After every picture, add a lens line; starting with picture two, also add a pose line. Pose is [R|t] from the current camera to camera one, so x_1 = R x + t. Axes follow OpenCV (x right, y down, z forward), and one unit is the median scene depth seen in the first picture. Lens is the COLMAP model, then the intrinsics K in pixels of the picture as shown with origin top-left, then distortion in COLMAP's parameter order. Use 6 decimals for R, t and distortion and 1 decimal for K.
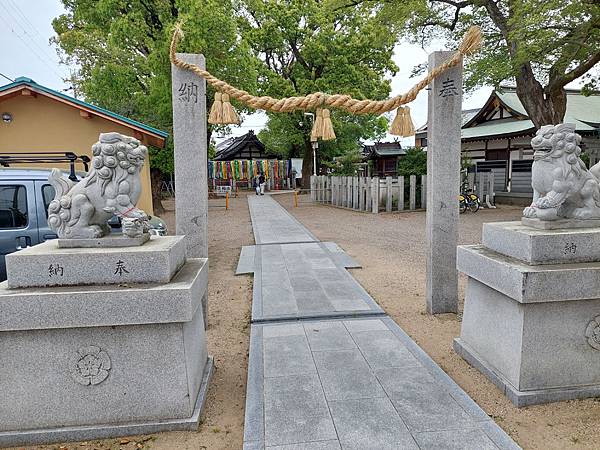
lens RADIAL K [[435.1, 0, 300.5], [0, 435.1, 212.9], [0, 0, 1]] dist [0.083916, -0.077204]
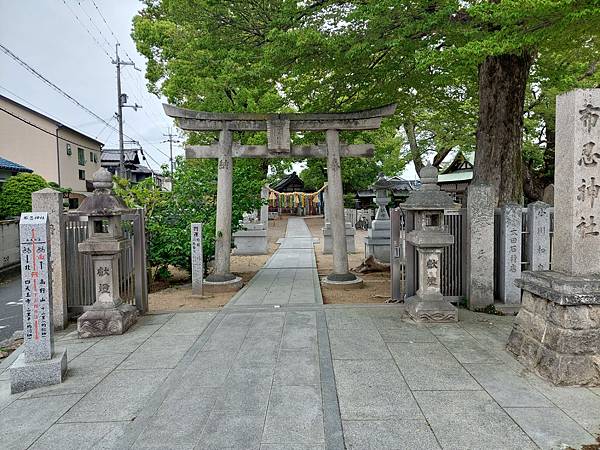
lens RADIAL K [[435.1, 0, 300.5], [0, 435.1, 212.9], [0, 0, 1]] dist [0.083916, -0.077204]
pose [[0.993134, 0.018942, -0.115437, 0.085624], [-0.025447, 0.998155, -0.055134, 0.021541], [0.114180, 0.057693, 0.991783, -0.457358]]
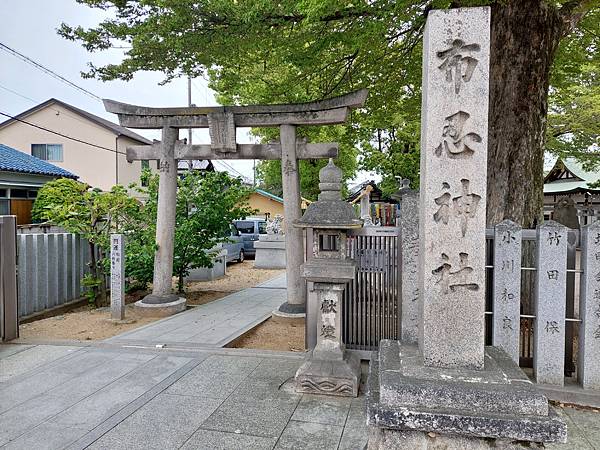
lens RADIAL K [[435.1, 0, 300.5], [0, 435.1, 212.9], [0, 0, 1]] dist [0.083916, -0.077204]
pose [[0.945892, 0.039363, -0.322086, 0.146735], [-0.064307, 0.995667, -0.067173, 0.013971], [0.318046, 0.084251, 0.944324, -0.396995]]
